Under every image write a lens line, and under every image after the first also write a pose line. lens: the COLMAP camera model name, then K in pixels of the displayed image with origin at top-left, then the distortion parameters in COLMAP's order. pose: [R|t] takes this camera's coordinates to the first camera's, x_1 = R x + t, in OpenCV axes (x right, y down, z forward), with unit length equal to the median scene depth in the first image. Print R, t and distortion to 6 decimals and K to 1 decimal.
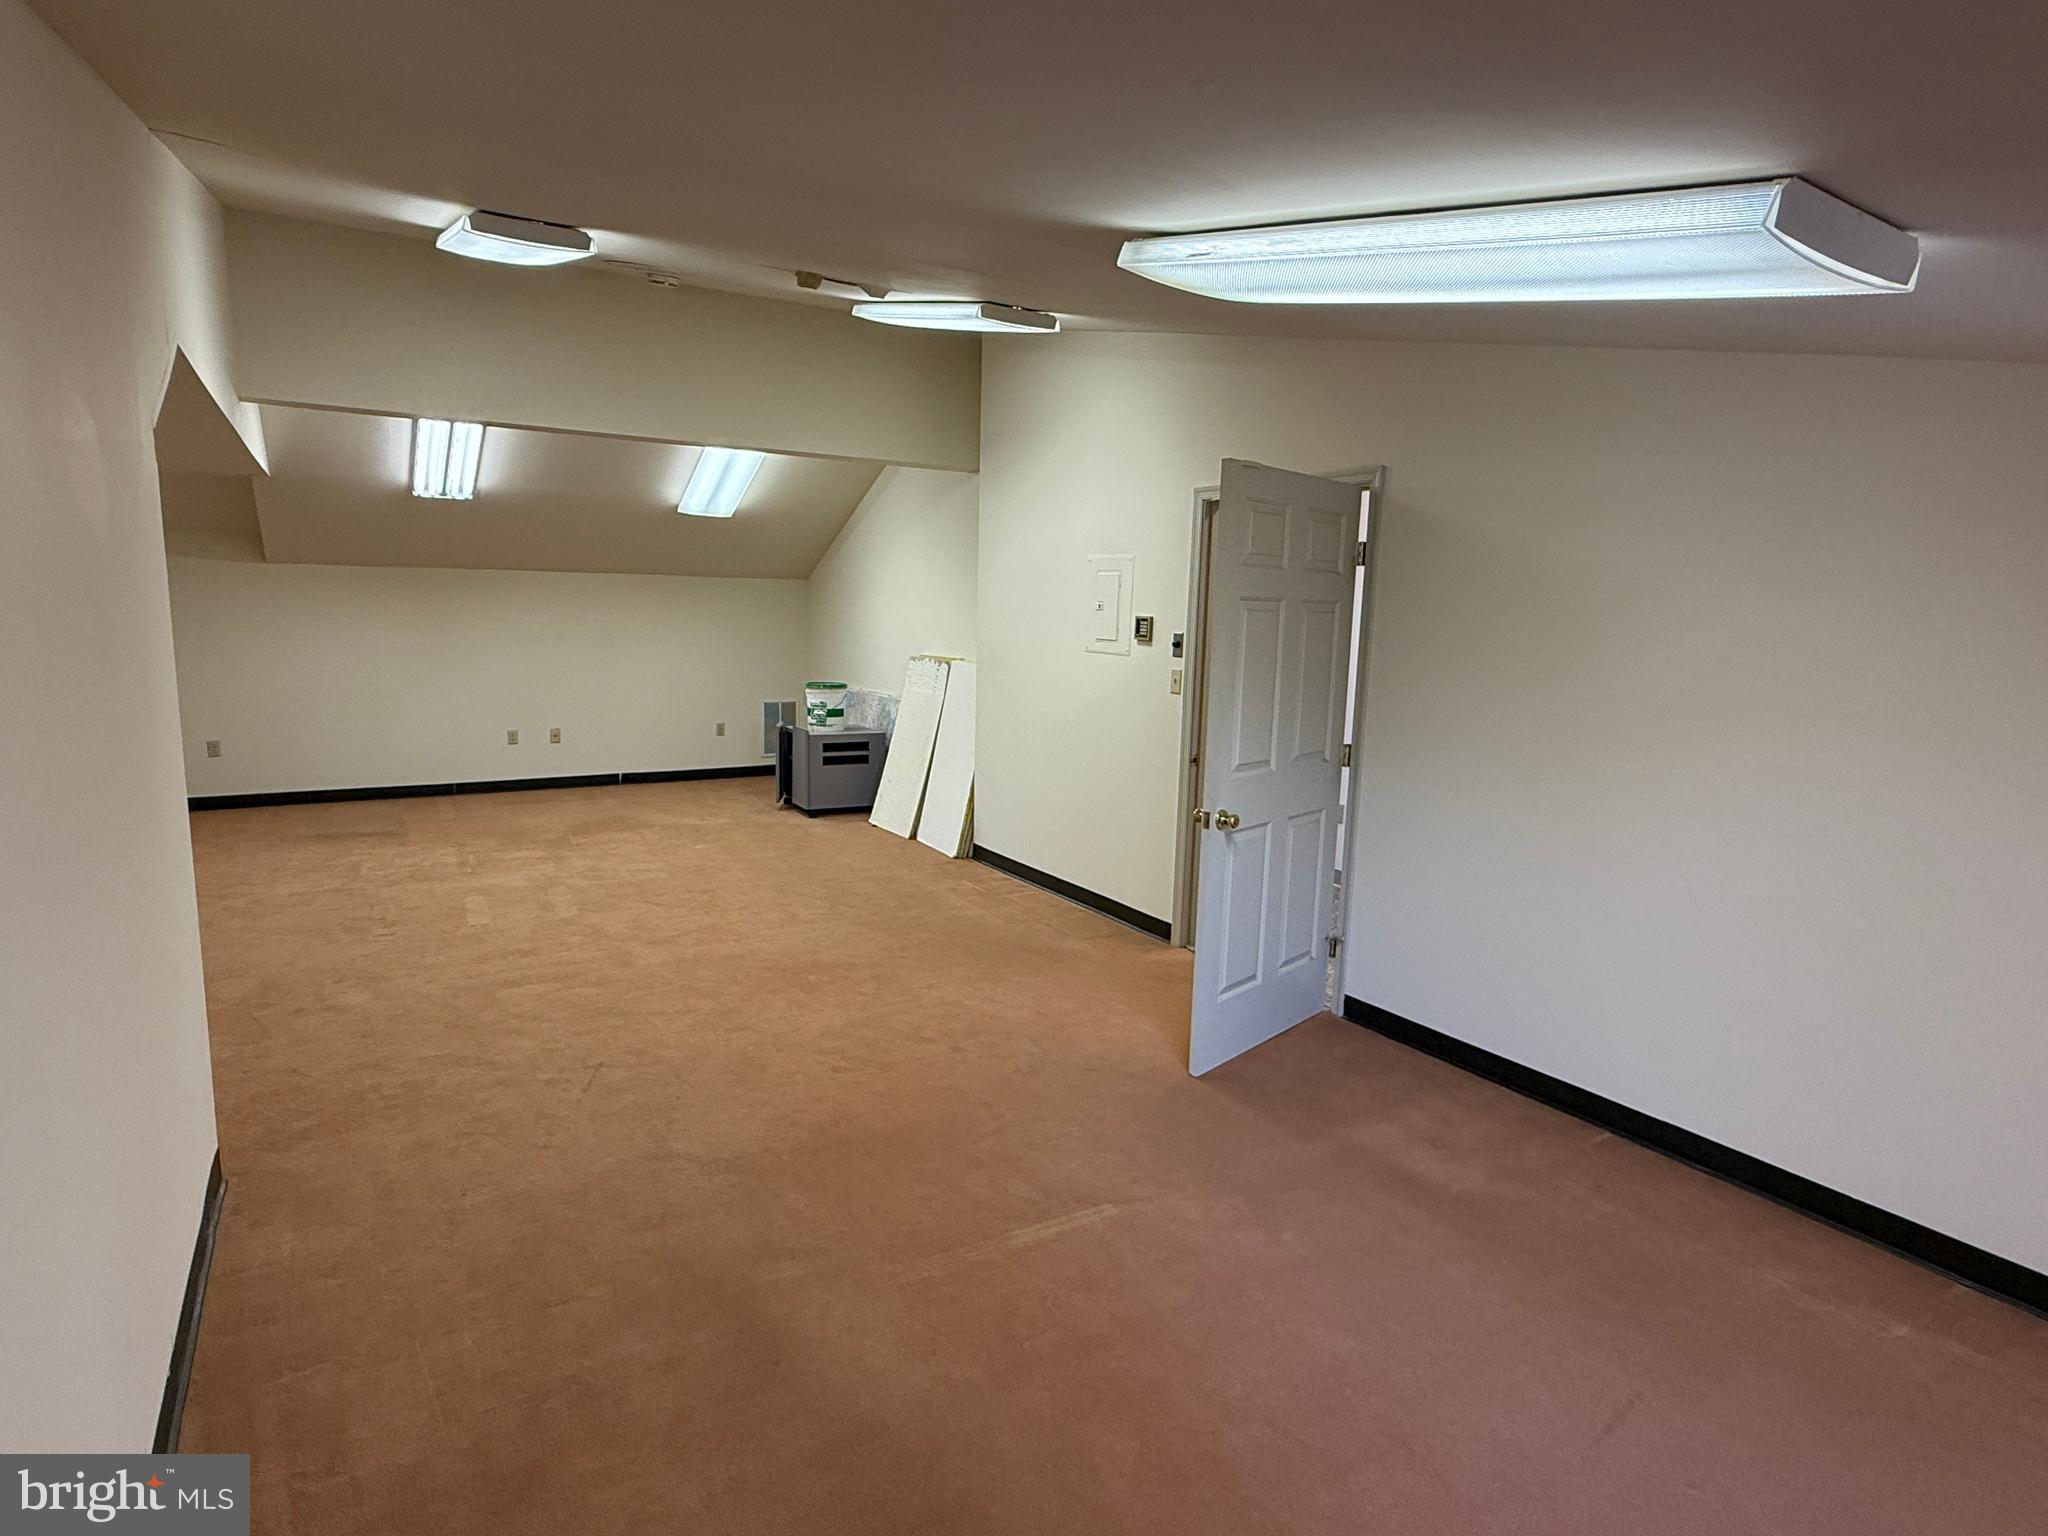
lens RADIAL K [[1099.9, 0, 1018.1], [0, 1099.9, 771.0], [0, 0, 1]] dist [0.001731, 0.000234]
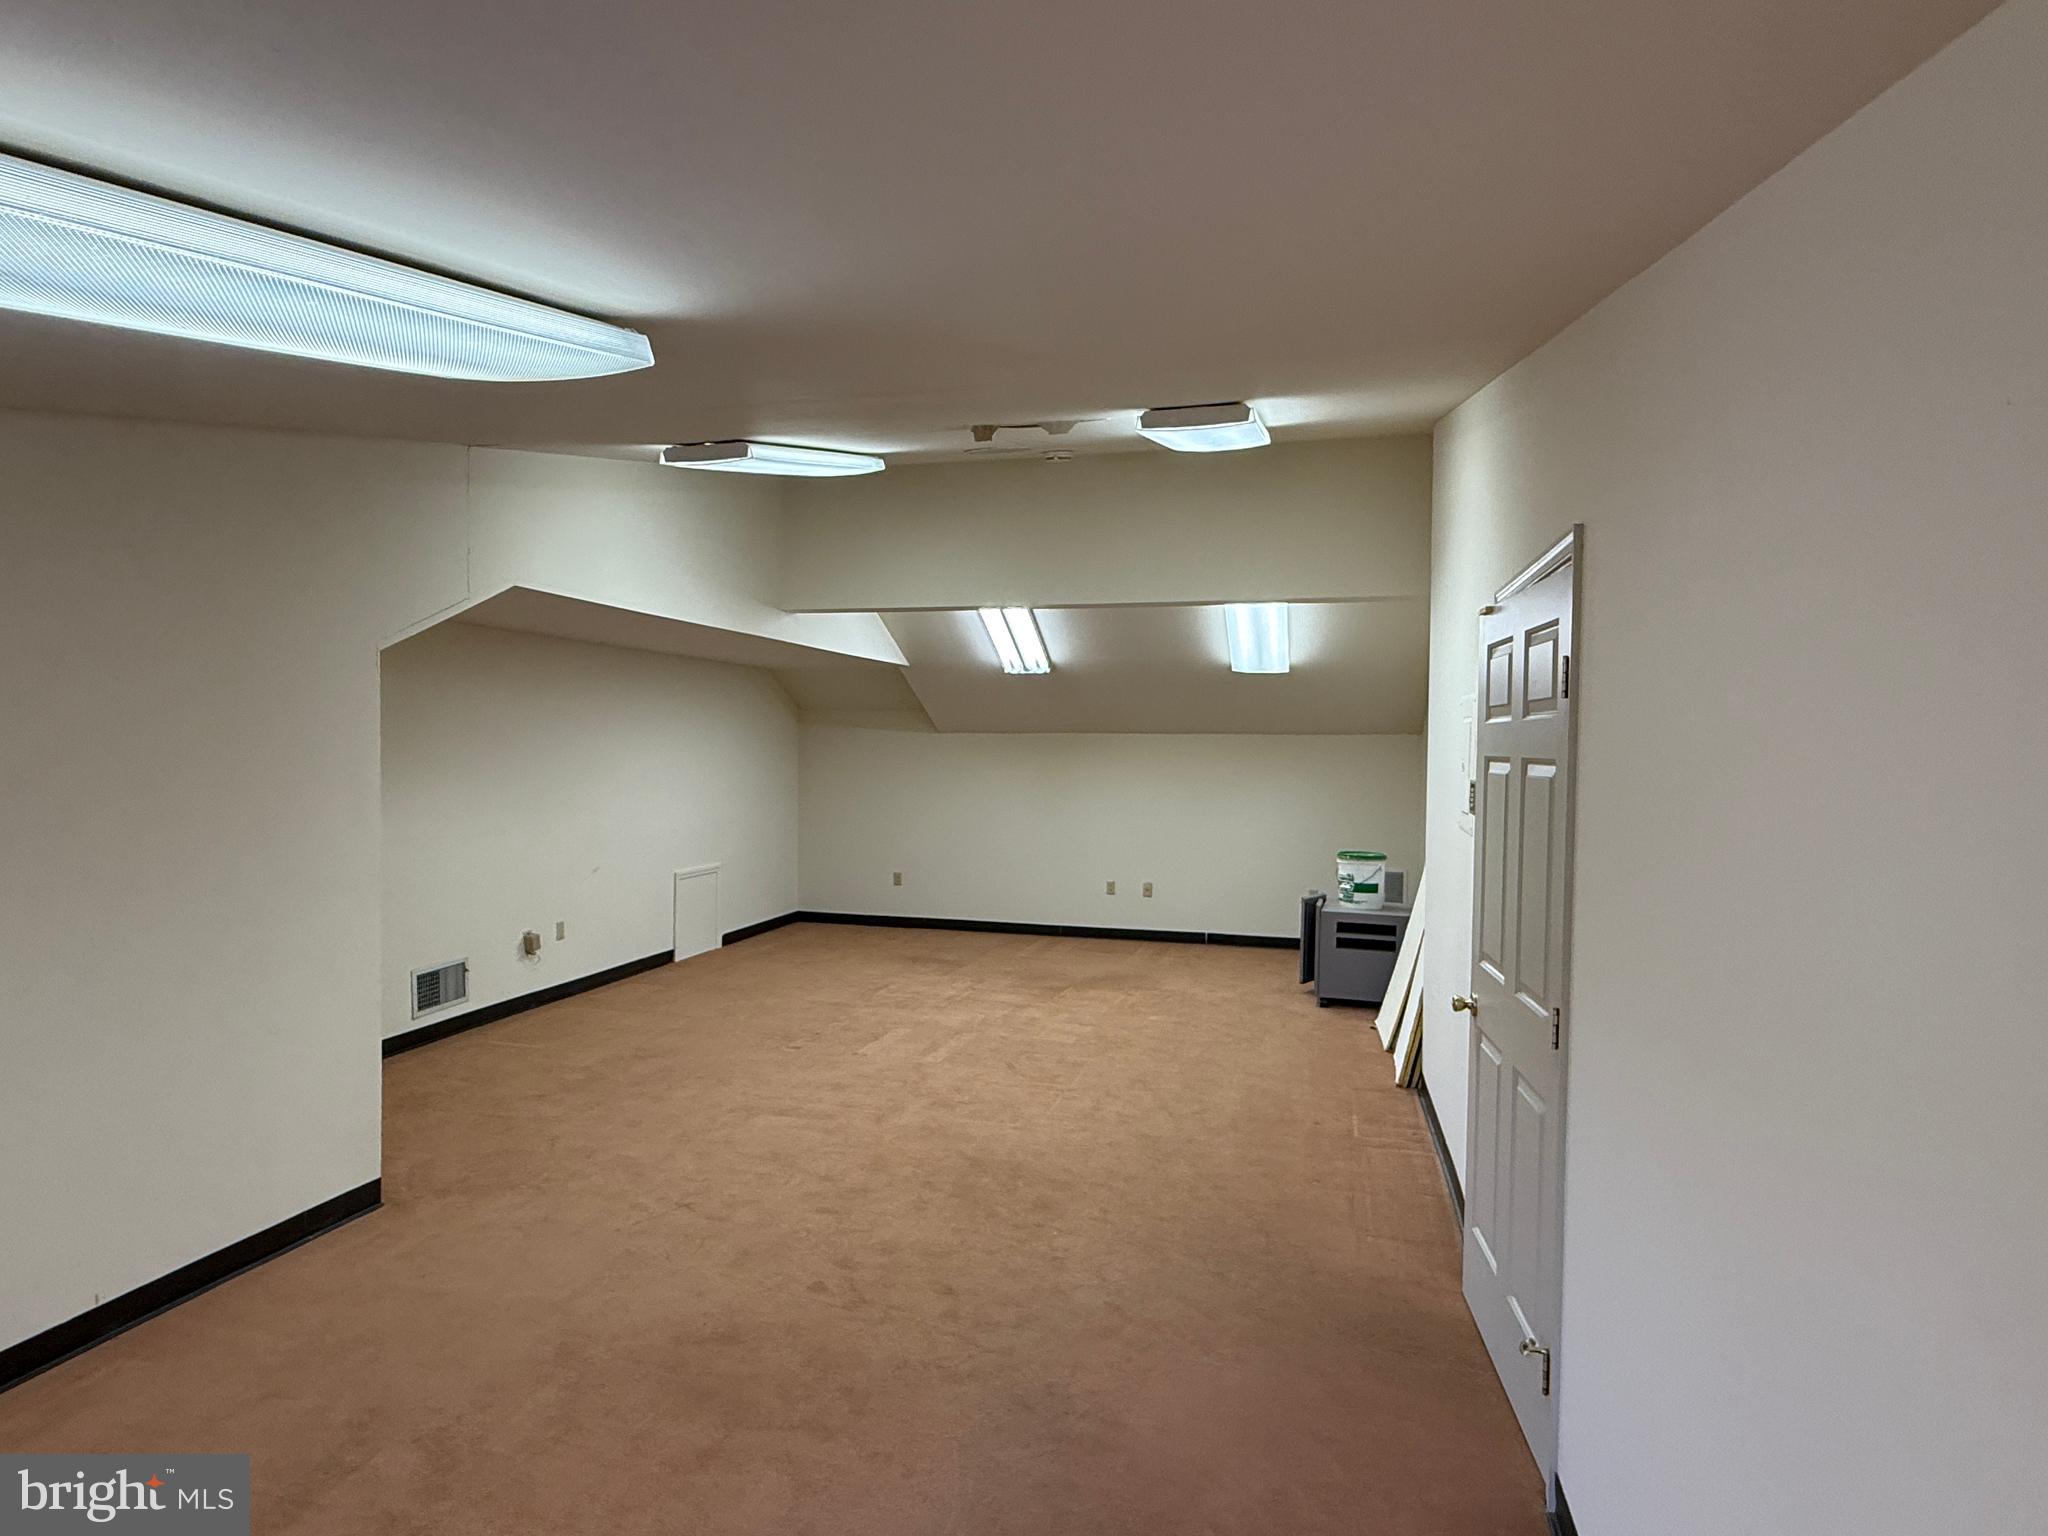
lens RADIAL K [[1099.9, 0, 1024.2], [0, 1099.9, 763.5], [0, 0, 1]] dist [0.001731, 0.000234]
pose [[0.695312, -0.004667, -0.718693, 0.269621], [-0.103038, 0.989002, -0.106108, -0.030756], [0.711284, 0.147830, 0.687184, 0.206812]]
